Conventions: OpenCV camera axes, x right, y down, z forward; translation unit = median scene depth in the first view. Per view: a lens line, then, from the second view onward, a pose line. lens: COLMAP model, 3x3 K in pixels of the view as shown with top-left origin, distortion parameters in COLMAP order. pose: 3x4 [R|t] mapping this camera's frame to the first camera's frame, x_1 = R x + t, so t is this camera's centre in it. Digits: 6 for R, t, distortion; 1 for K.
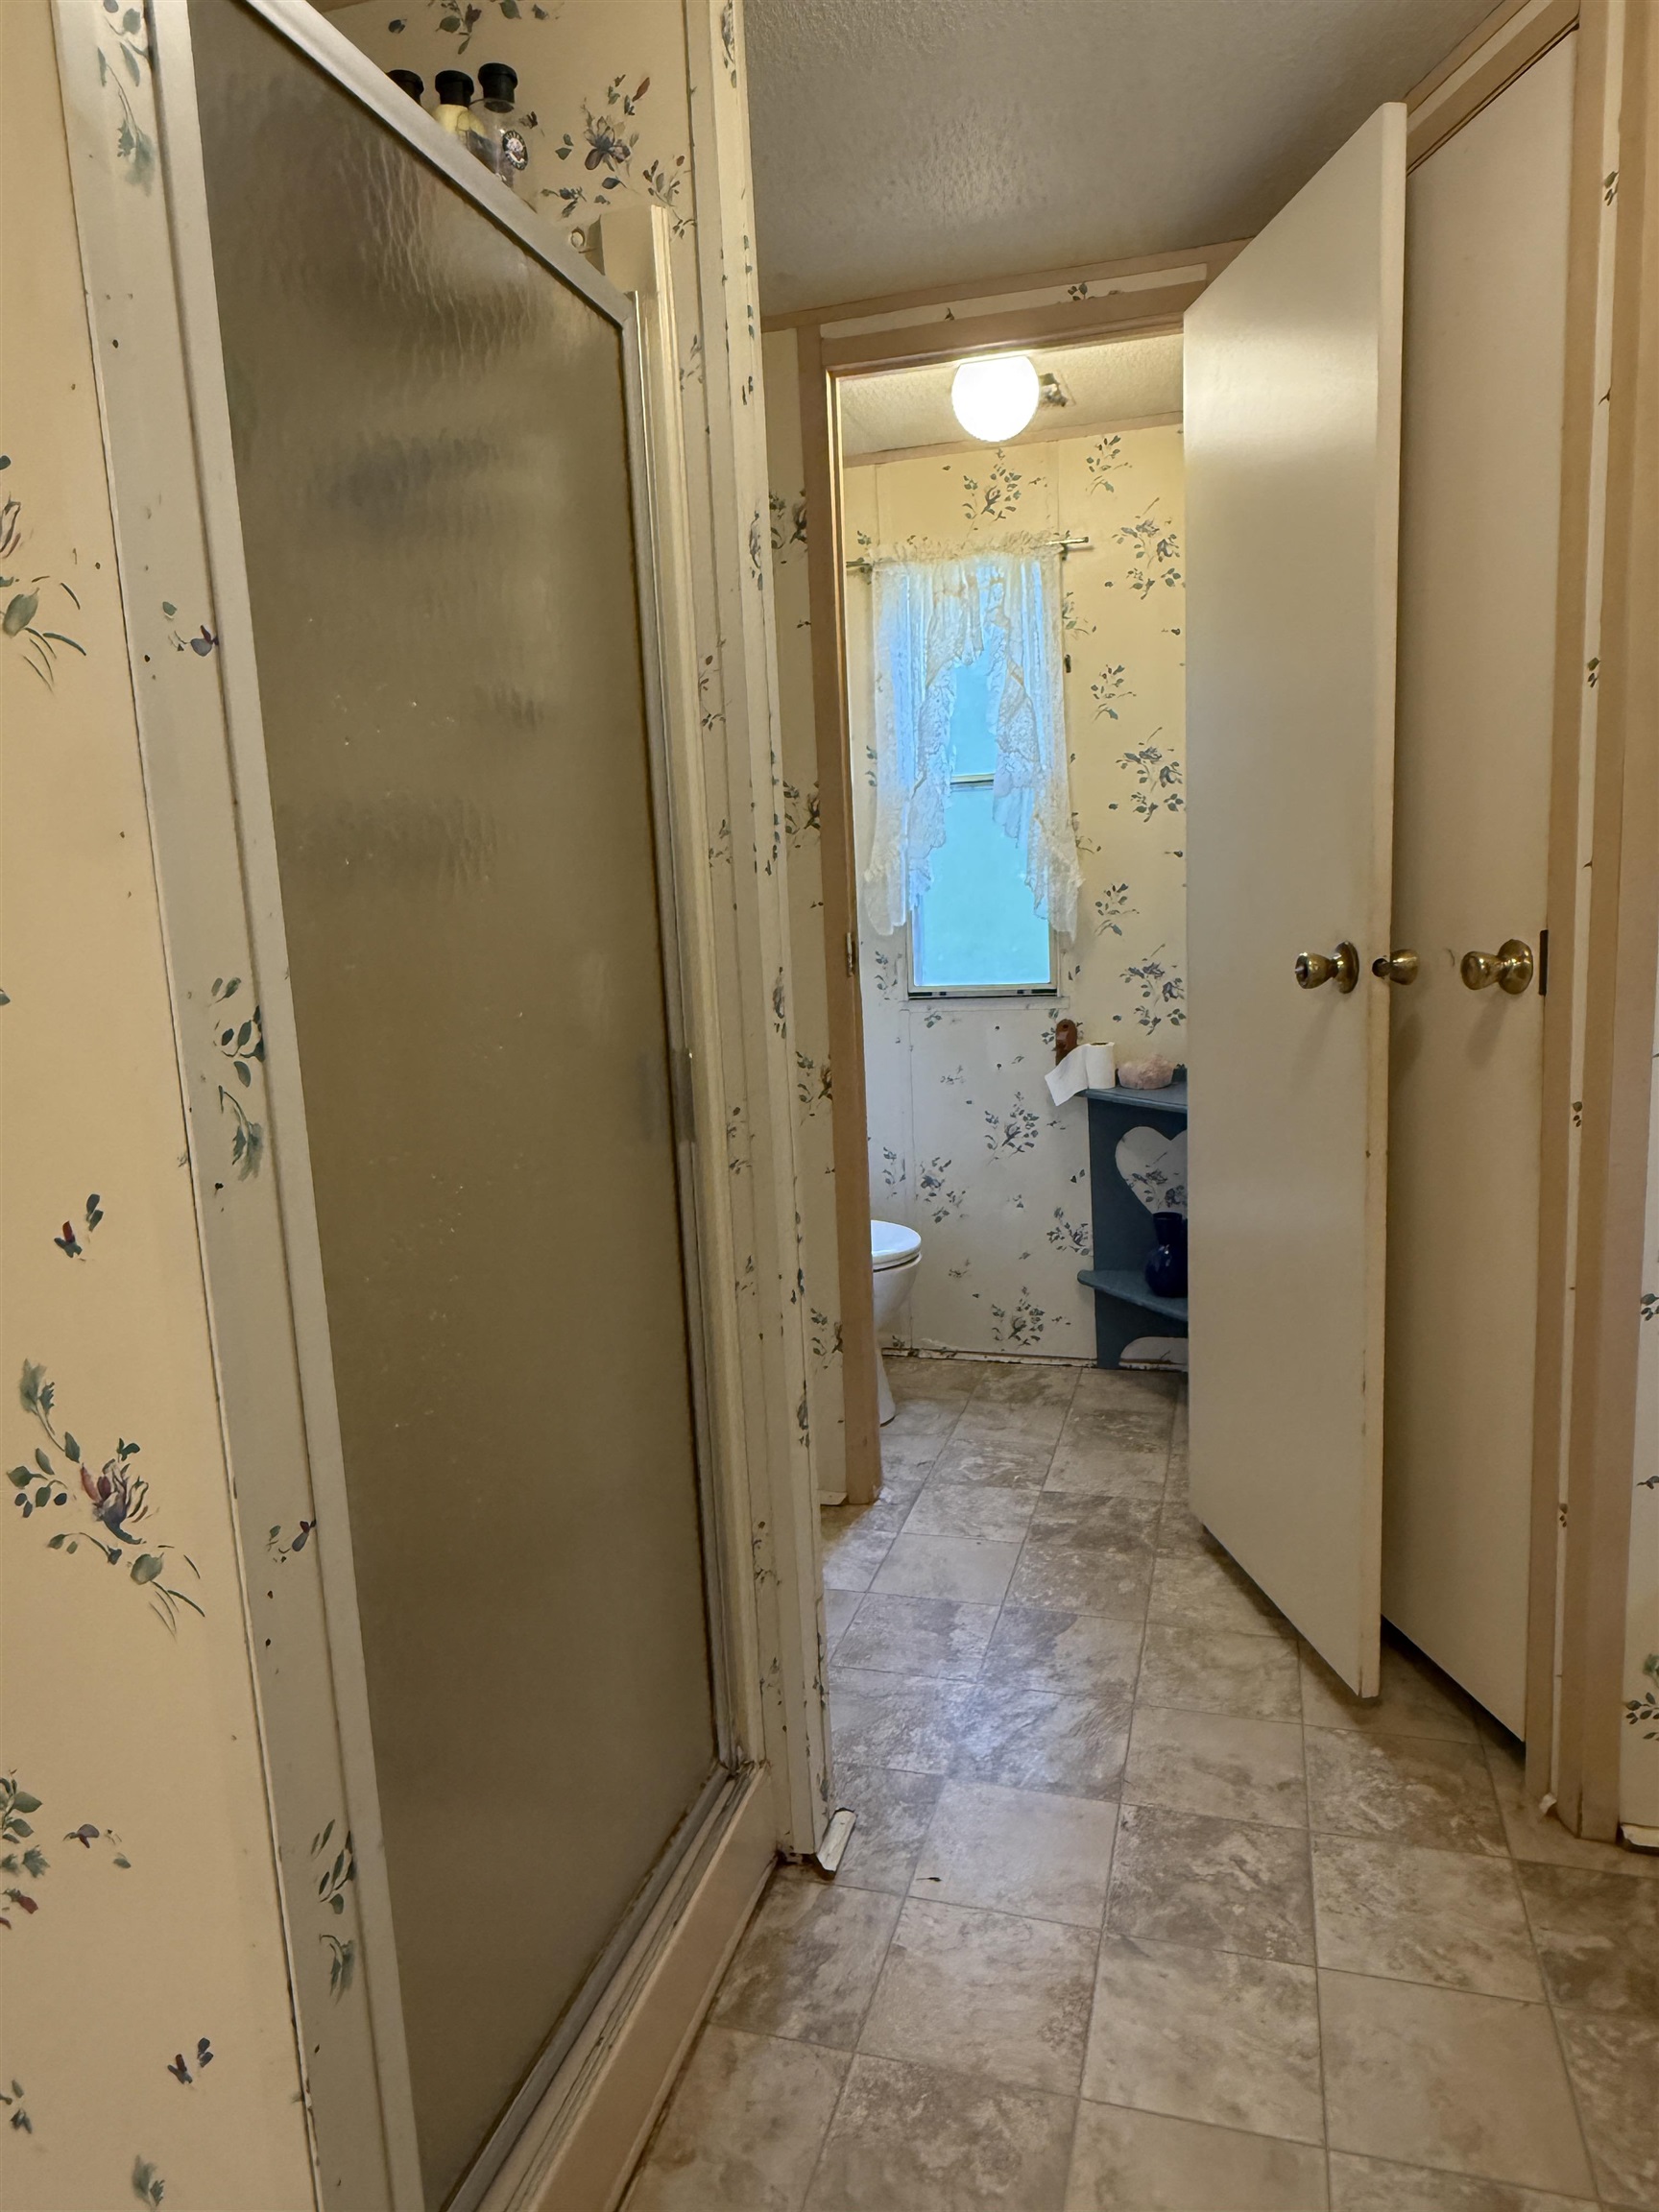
lens RADIAL K [[1427.1, 0, 829.5], [0, 1427.1, 1106.0], [0, 0, 1]] dist [-0.002982, -0.000709]
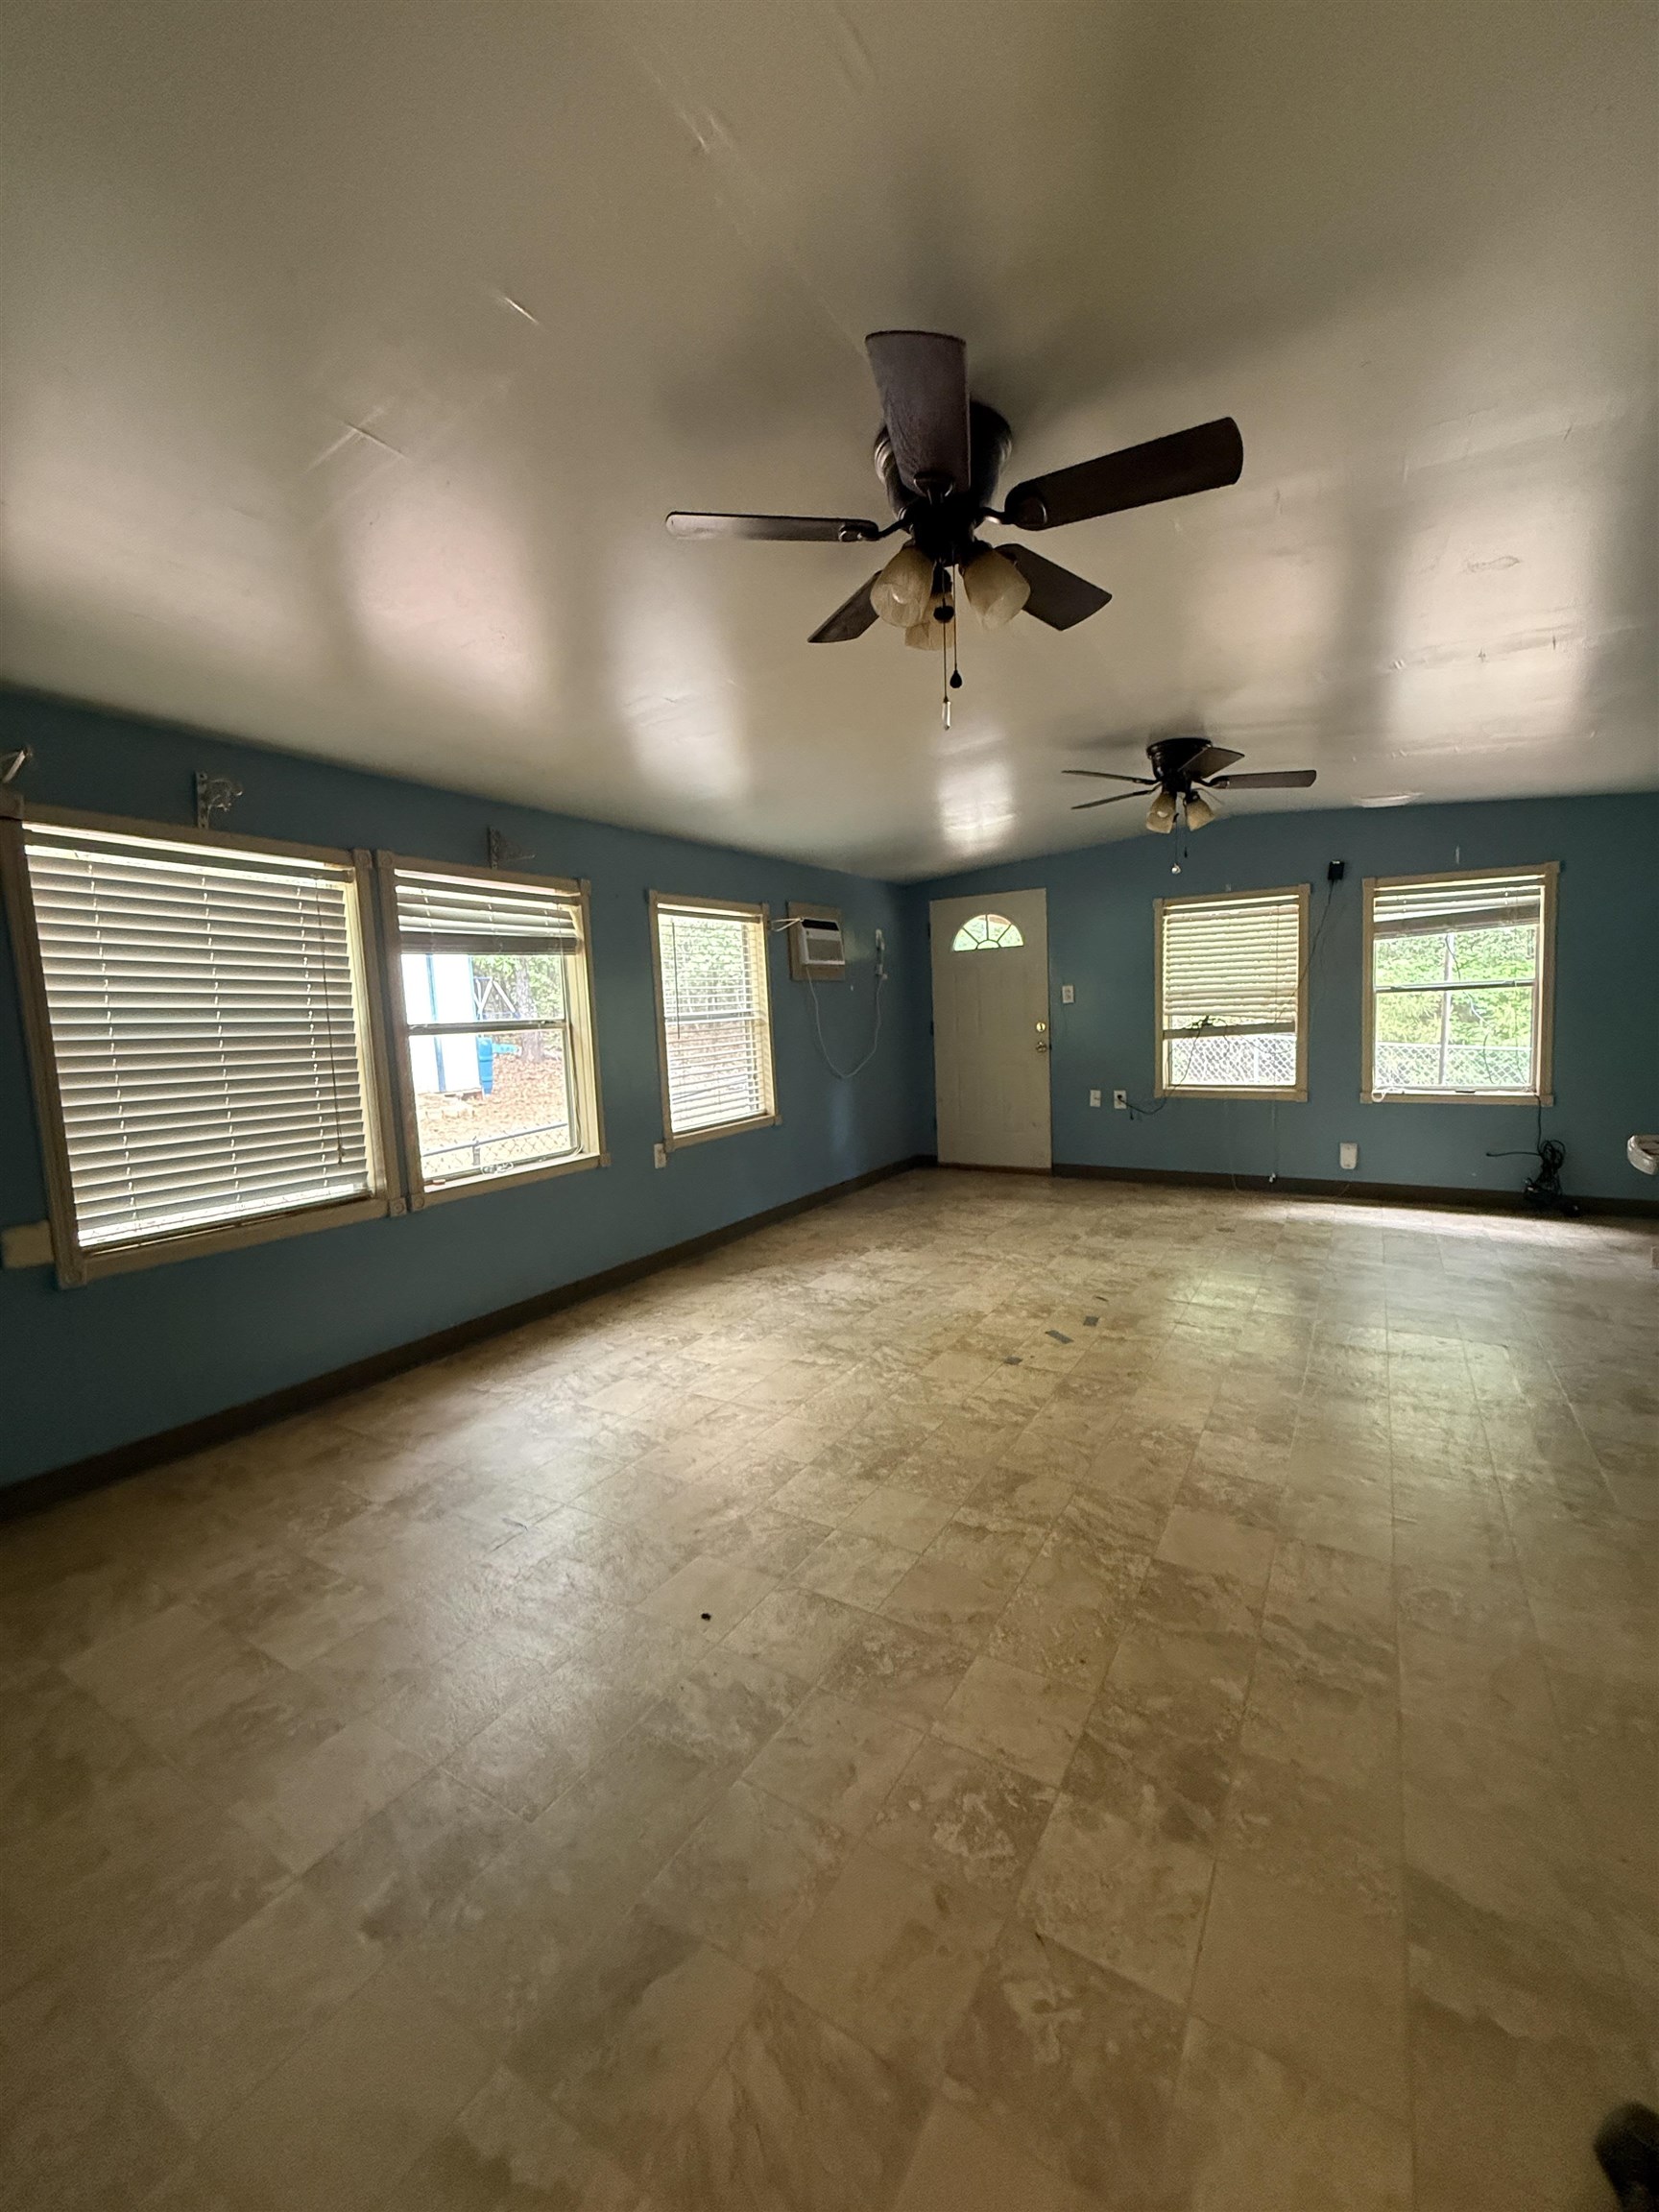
lens RADIAL K [[881.7, 0, 829.5], [0, 881.7, 1106.0], [0, 0, 1]] dist [-0.000574, 0.000315]
pose [[0.260149, -0.040402, 0.964723, -0.395791], [0.173787, 0.984767, -0.005622, -0.150764], [-0.949800, 0.169119, 0.263207, 1.029114]]
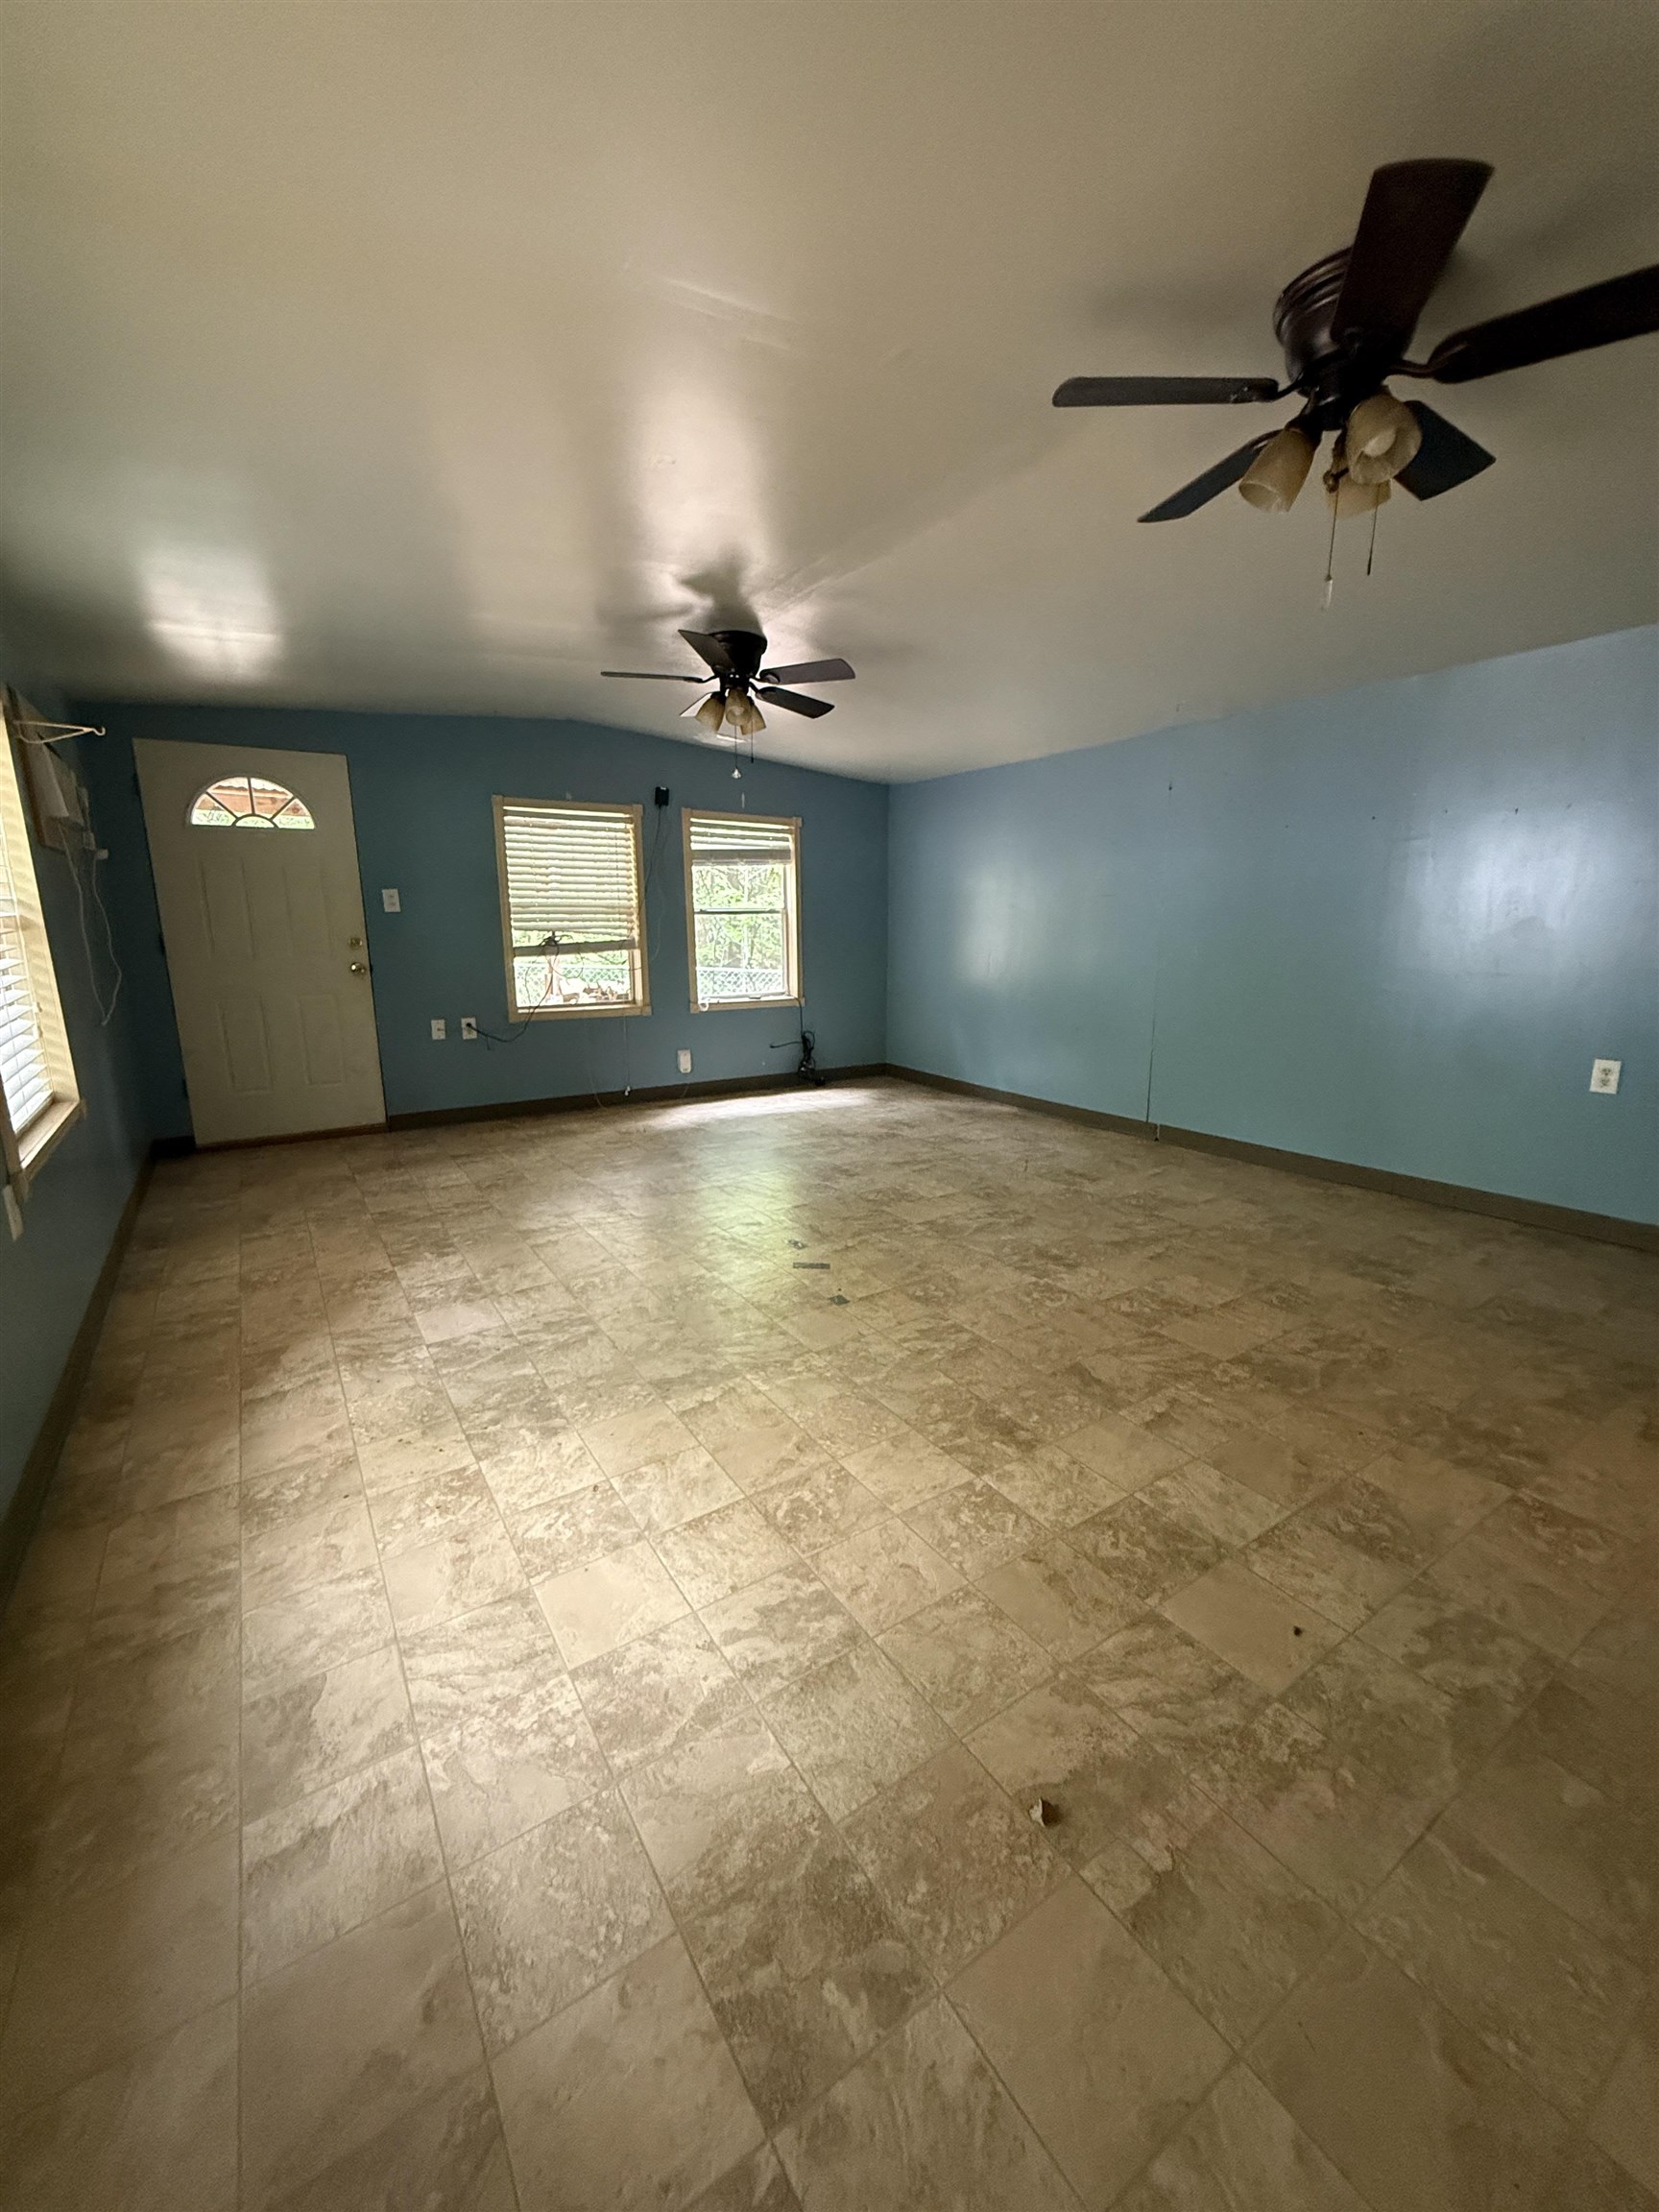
lens RADIAL K [[881.7, 0, 829.5], [0, 881.7, 1106.0], [0, 0, 1]] dist [-0.000574, 0.000315]
pose [[-0.761070, -0.064359, 0.645469, -0.075667], [0.158639, 0.946383, 0.281413, -0.252861], [-0.628972, 0.316572, -0.710054, 1.555208]]
